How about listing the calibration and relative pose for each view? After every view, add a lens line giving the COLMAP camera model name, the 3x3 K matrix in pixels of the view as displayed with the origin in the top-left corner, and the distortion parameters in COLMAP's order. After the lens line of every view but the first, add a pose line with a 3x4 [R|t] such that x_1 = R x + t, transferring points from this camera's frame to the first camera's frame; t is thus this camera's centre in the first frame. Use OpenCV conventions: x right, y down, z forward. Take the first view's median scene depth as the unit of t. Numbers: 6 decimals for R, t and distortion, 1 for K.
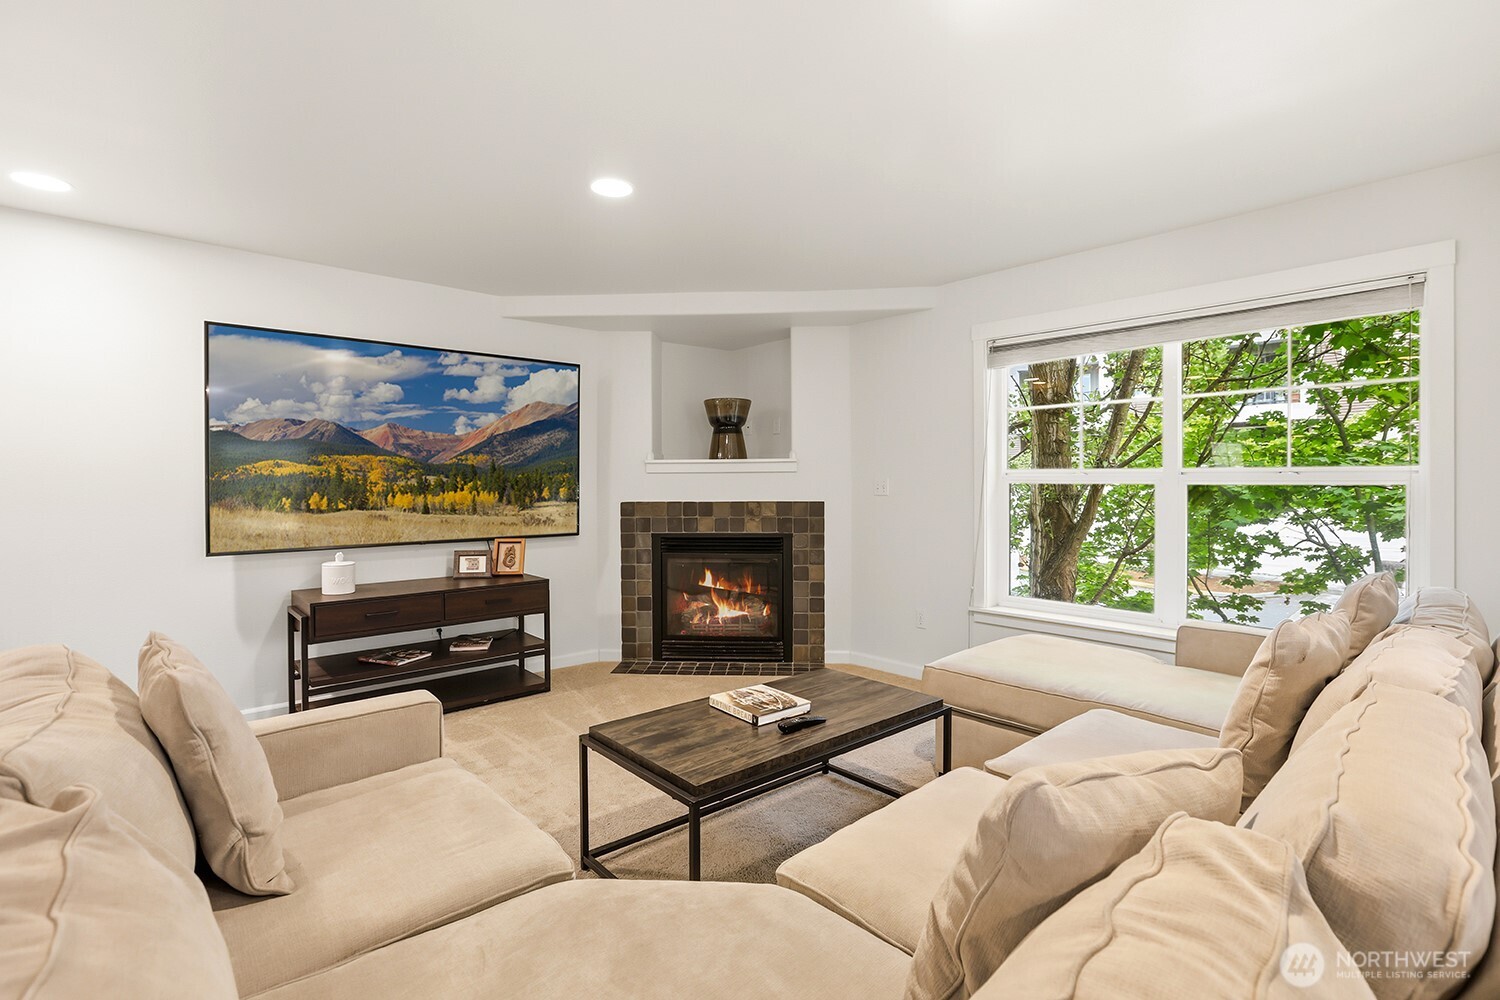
lens RADIAL K [[686.7, 0, 757.0], [0, 686.7, 498.6], [0, 0, 1]] dist [-0.036328, 0.017687]
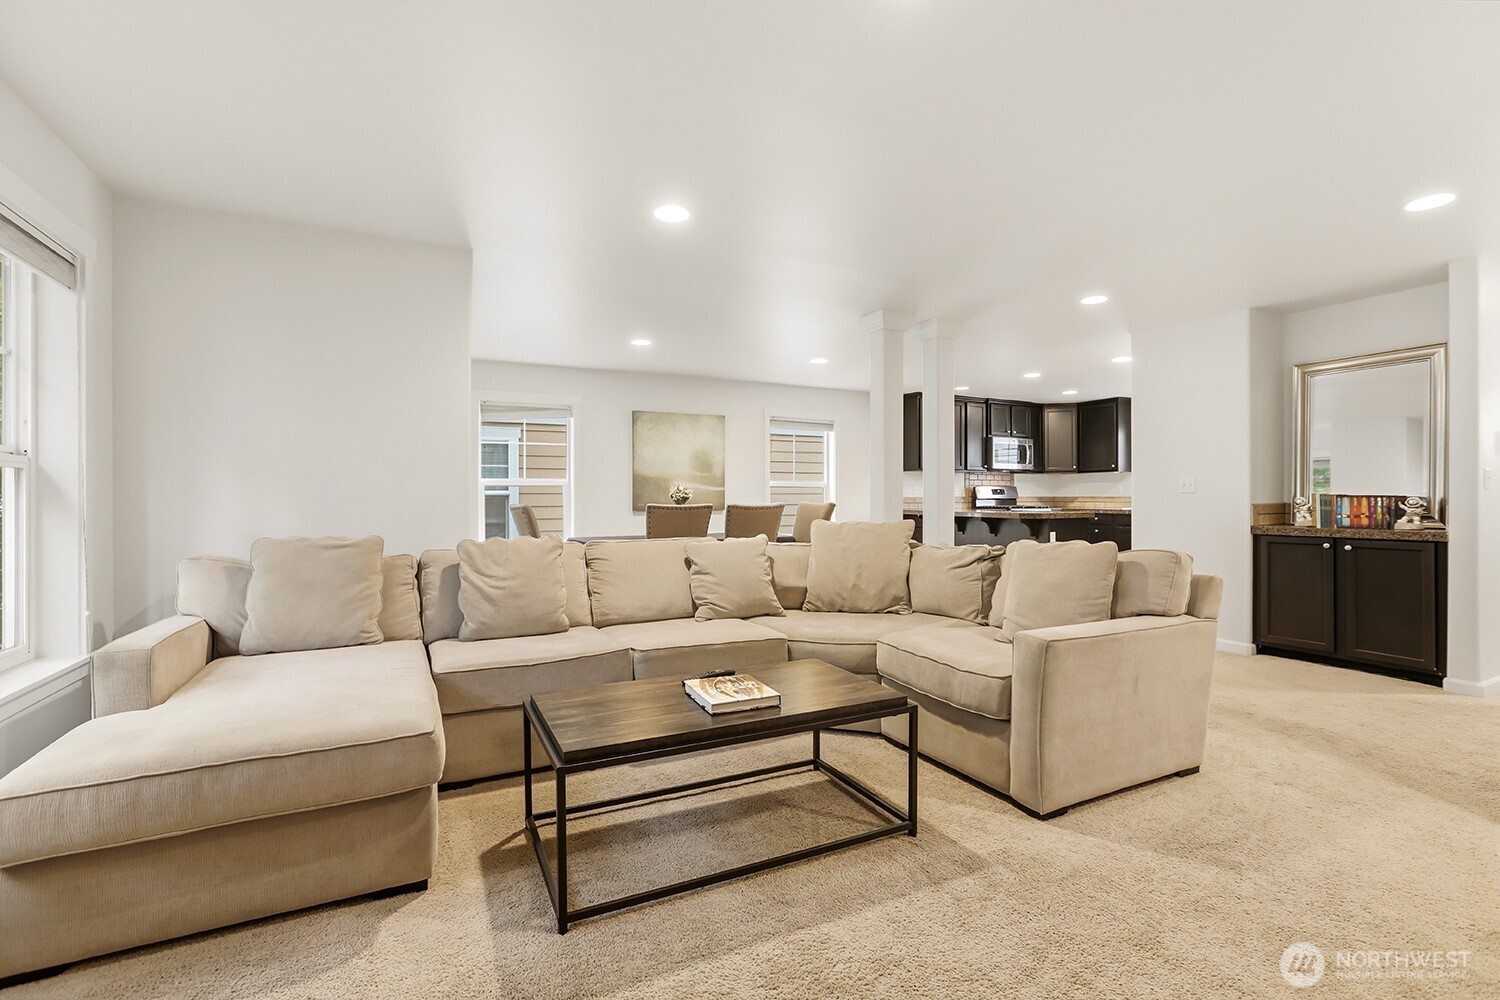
lens RADIAL K [[686.7, 0, 757.0], [0, 686.7, 498.6], [0, 0, 1]] dist [-0.036328, 0.017687]
pose [[-0.972595, 0.004905, 0.232456, -0.238124], [0.008727, 0.999843, 0.015419, 0.024626], [-0.232343, 0.017025, -0.972485, 1.834431]]
